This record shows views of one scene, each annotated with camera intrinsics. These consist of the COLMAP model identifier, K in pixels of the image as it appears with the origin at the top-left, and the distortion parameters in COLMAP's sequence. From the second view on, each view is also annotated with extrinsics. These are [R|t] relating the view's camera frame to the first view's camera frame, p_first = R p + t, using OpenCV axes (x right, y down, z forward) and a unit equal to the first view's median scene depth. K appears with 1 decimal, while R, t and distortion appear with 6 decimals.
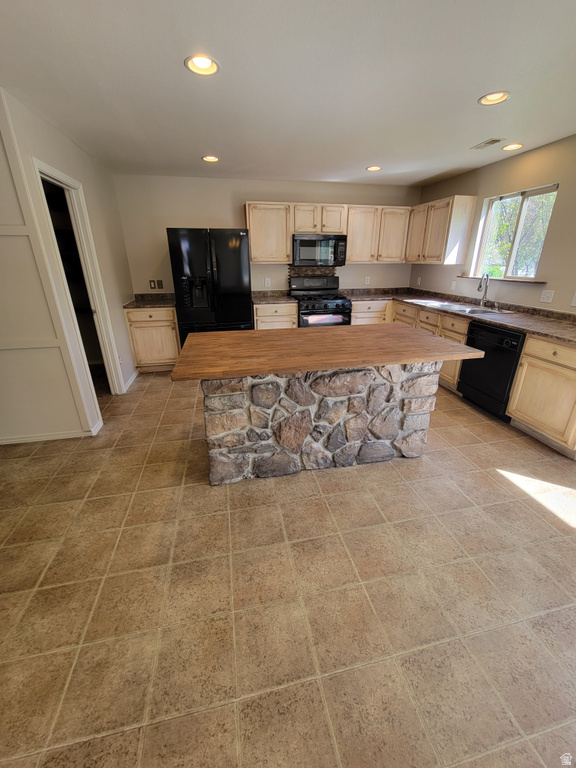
lens RADIAL K [[310.2, 0, 293.5], [0, 310.2, 380.2], [0, 0, 1]] dist [-0.003093, 0.000006]
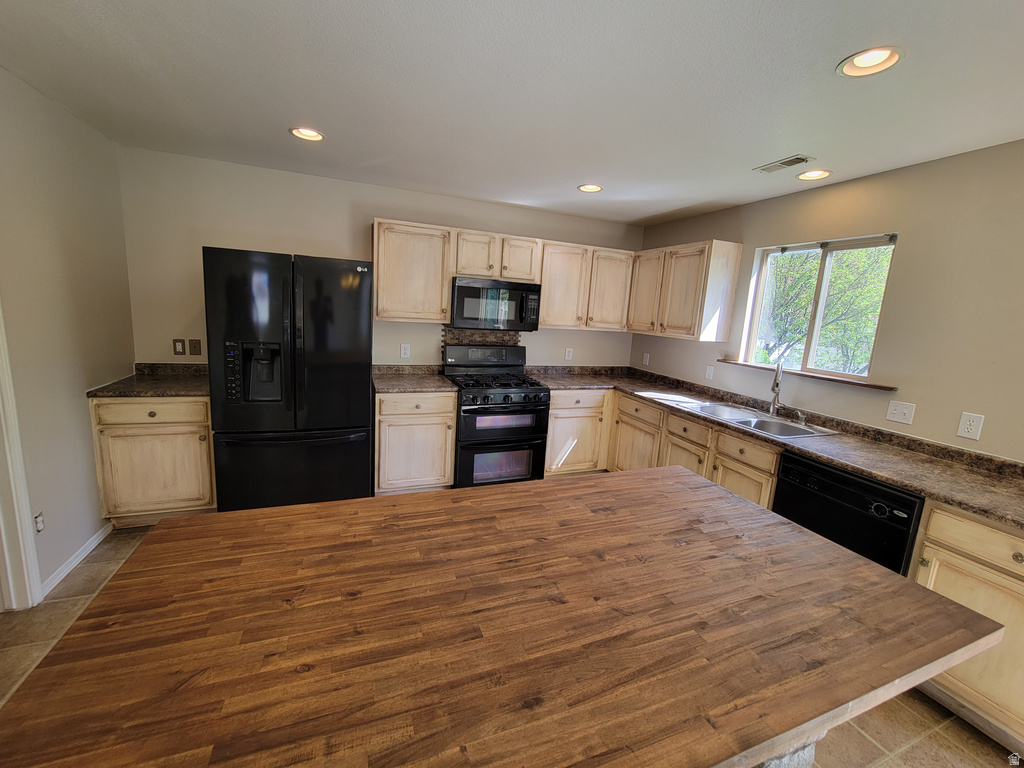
lens RADIAL K [[413.7, 0, 506.9], [0, 413.7, 377.2], [0, 0, 1]] dist [-0.008007, 0.000294]
pose [[0.987001, 0.037453, 0.156289, -0.022364], [-0.004963, 0.979106, -0.203291, -0.165243], [-0.160637, 0.199872, 0.966564, 0.346345]]
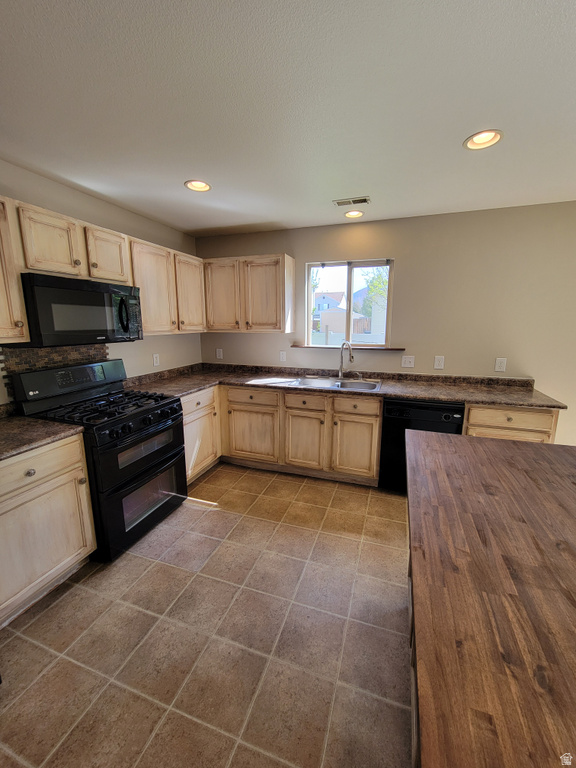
lens RADIAL K [[310.3, 0, 288.0], [0, 310.3, 384.0], [0, 0, 1]] dist [-0.008007, 0.000294]
pose [[0.521857, -0.166842, 0.836558, -0.243915], [0.311231, 0.950323, -0.004619, -0.300055], [-0.794230, 0.262773, 0.547859, 0.726317]]
